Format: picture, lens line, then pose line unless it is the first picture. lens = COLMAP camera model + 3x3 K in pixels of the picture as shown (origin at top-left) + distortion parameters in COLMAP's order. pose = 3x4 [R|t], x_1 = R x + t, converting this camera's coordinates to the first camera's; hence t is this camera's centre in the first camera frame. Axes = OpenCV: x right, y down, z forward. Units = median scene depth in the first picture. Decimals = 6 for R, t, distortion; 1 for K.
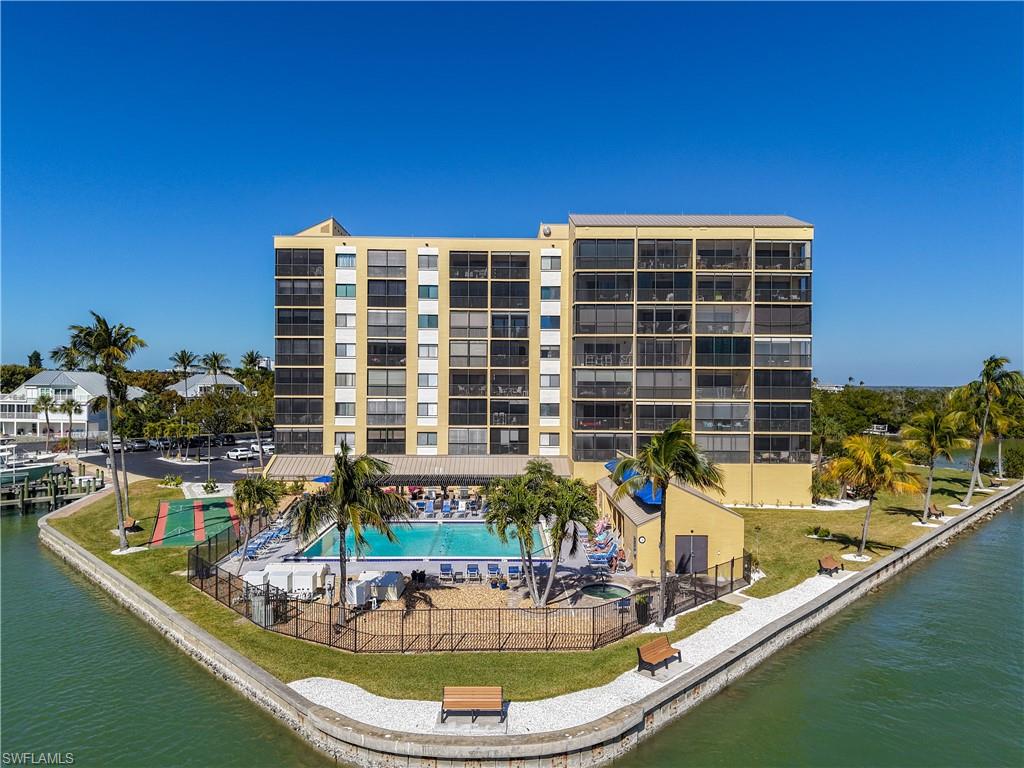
lens RADIAL K [[701.9, 0, 512.0], [0, 701.9, 384.0], [0, 0, 1]] dist [0.103736, -0.213652]
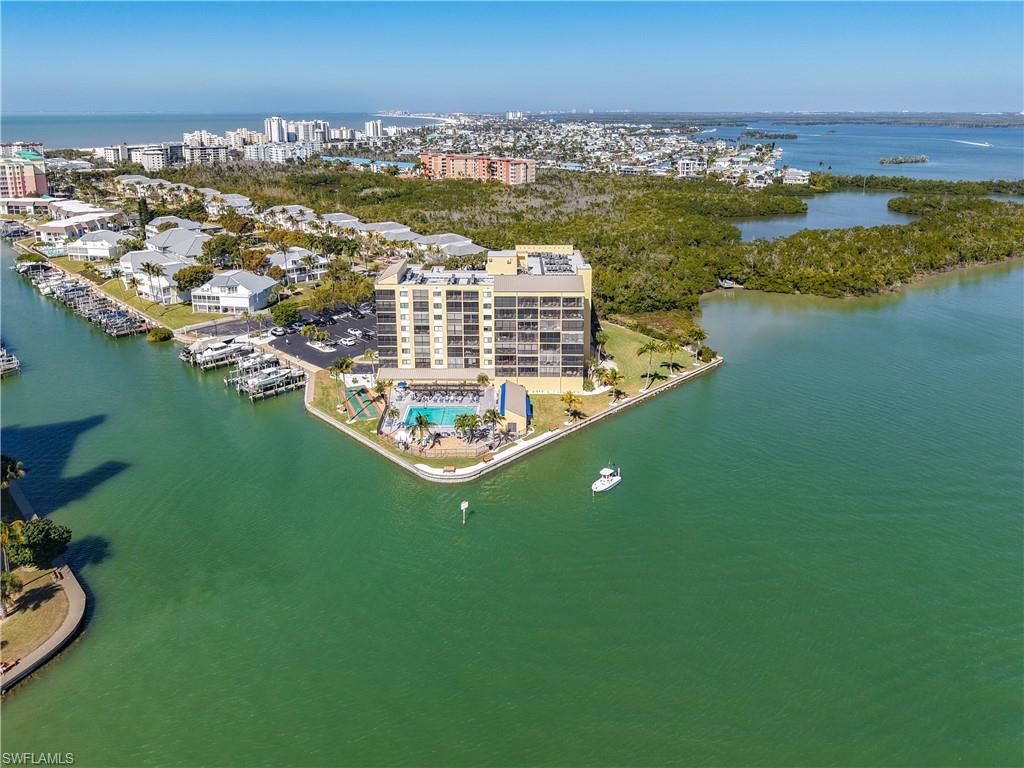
lens RADIAL K [[719.1, 0, 529.0], [0, 719.1, 299.7], [0, 0, 1]] dist [-0.003873, -0.001765]
pose [[0.999998, -0.000656, 0.001622, 0.196523], [0.000230, 0.968214, 0.250121, -0.781669], [-0.001734, -0.250121, 0.968213, -1.433313]]
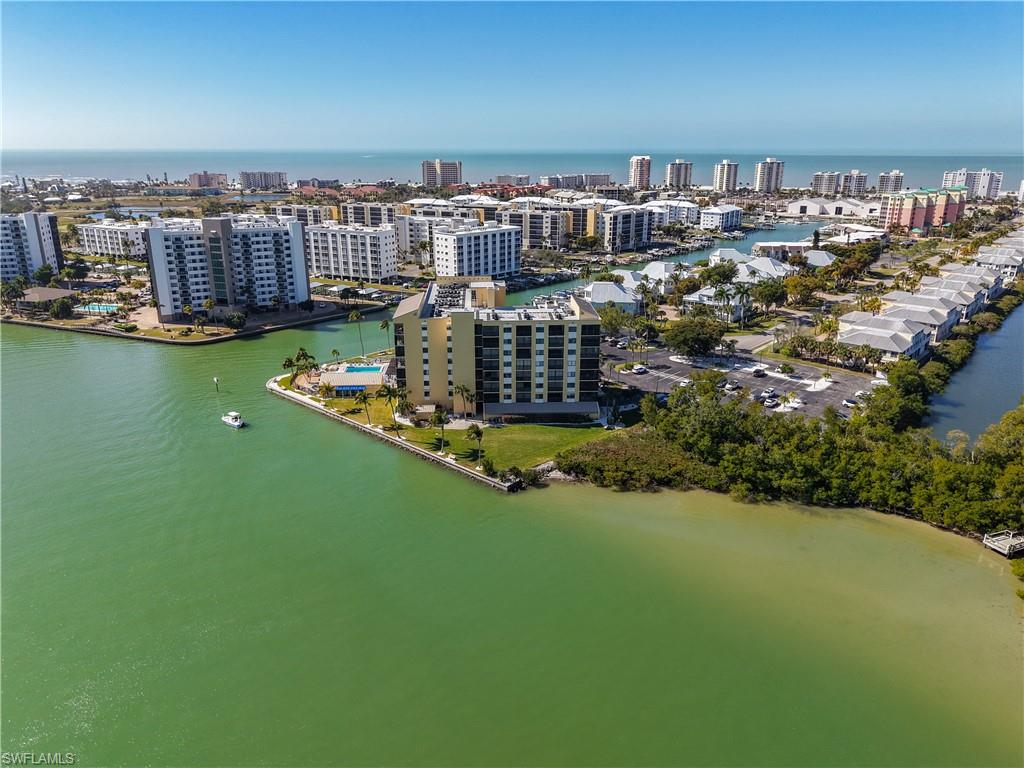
lens RADIAL K [[672.7, 0, 509.0], [0, 672.7, 432.9], [0, 0, 1]] dist [0.045989, -0.068496]
pose [[0.022416, 0.383727, -0.923174, 2.771738], [-0.002217, 0.923423, 0.383777, -0.749237], [0.999746, -0.006556, 0.021551, 1.282369]]
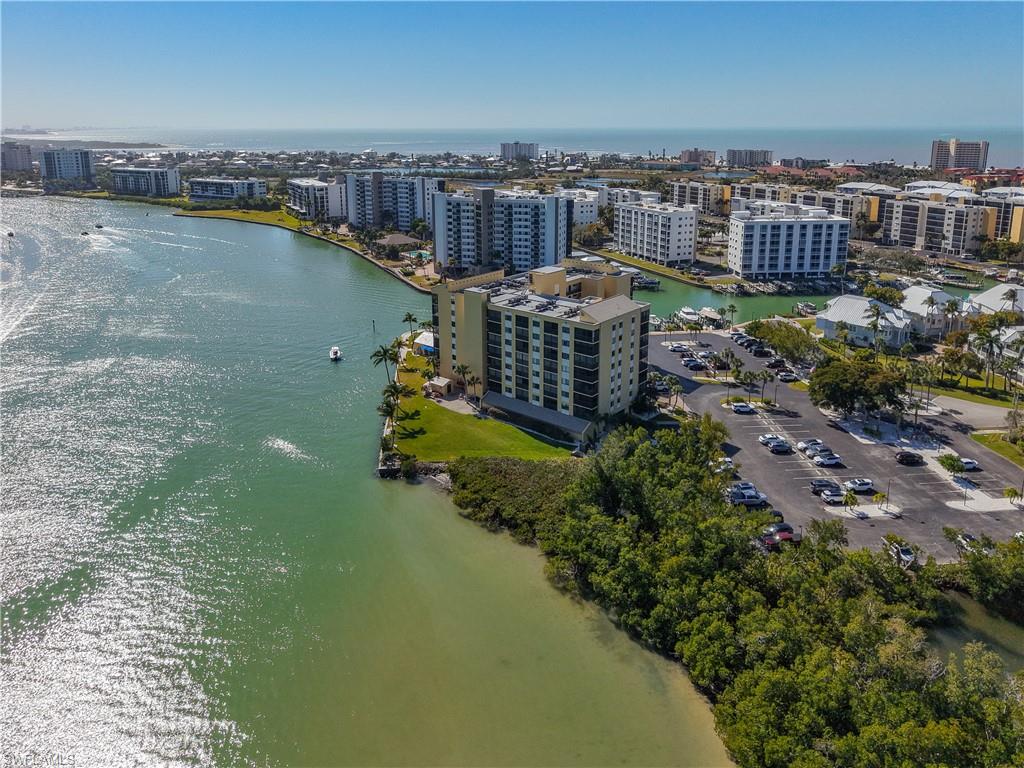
lens RADIAL K [[707.3, 0, 512.5], [0, 707.3, 356.2], [0, 0, 1]] dist [0.041637, -0.071736]
pose [[-0.663658, 0.228047, -0.712428, 2.088235], [-0.000251, 0.952329, 0.305073, -0.754148], [0.748037, 0.202643, -0.631963, 2.829391]]
